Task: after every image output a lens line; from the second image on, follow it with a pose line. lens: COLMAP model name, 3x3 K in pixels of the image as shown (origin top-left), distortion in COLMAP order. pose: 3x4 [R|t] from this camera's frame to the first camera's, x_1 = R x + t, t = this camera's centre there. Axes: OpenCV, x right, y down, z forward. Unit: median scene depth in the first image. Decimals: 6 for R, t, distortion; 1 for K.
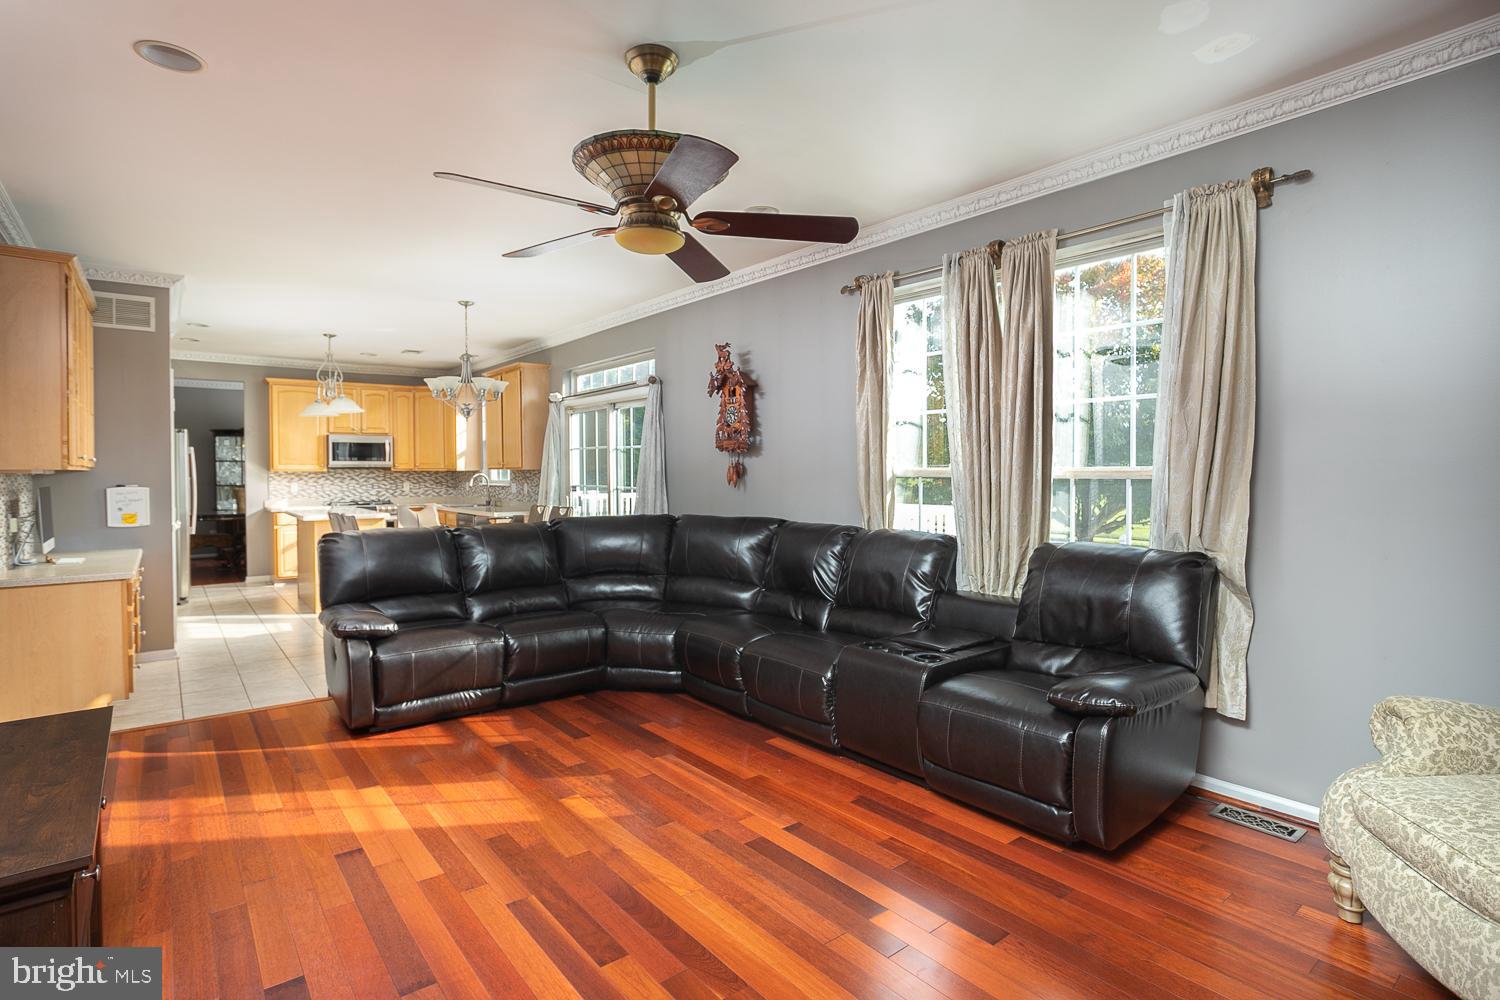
lens RADIAL K [[741.2, 0, 737.0], [0, 741.2, 474.5], [0, 0, 1]] dist [-0.020284, 0.000827]
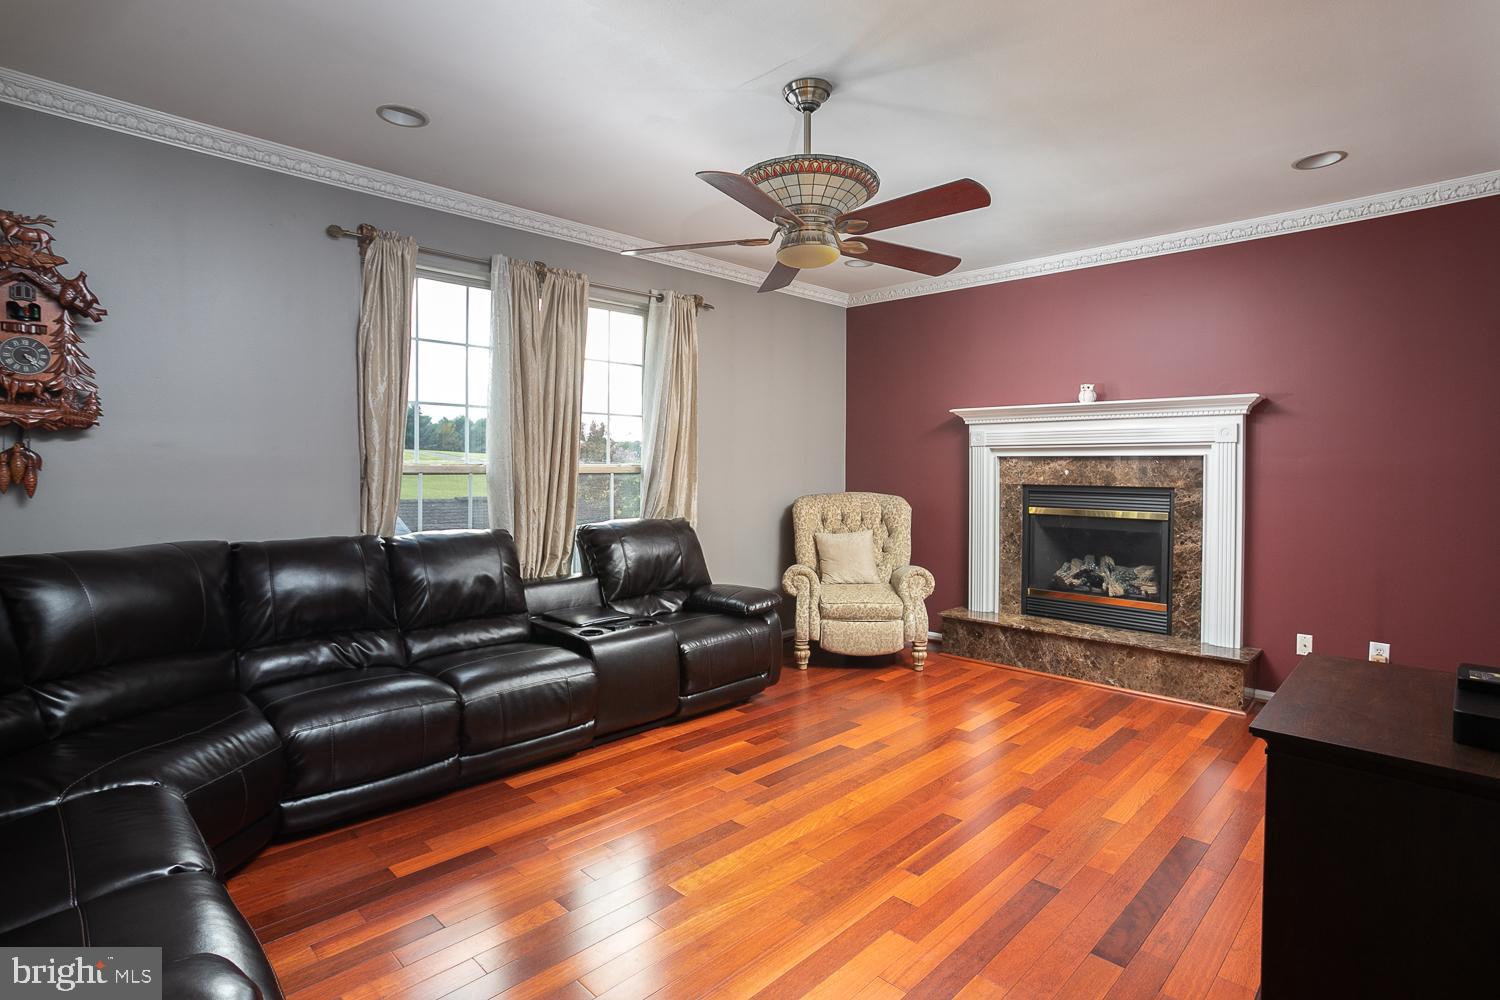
lens RADIAL K [[741.2, 0, 737.0], [0, 741.2, 474.5], [0, 0, 1]] dist [-0.020284, 0.000827]
pose [[-0.092432, -0.010544, 0.995663, -1.148646], [0.002166, 0.999939, 0.010790, -0.008108], [-0.995717, 0.003154, -0.092403, 1.159145]]
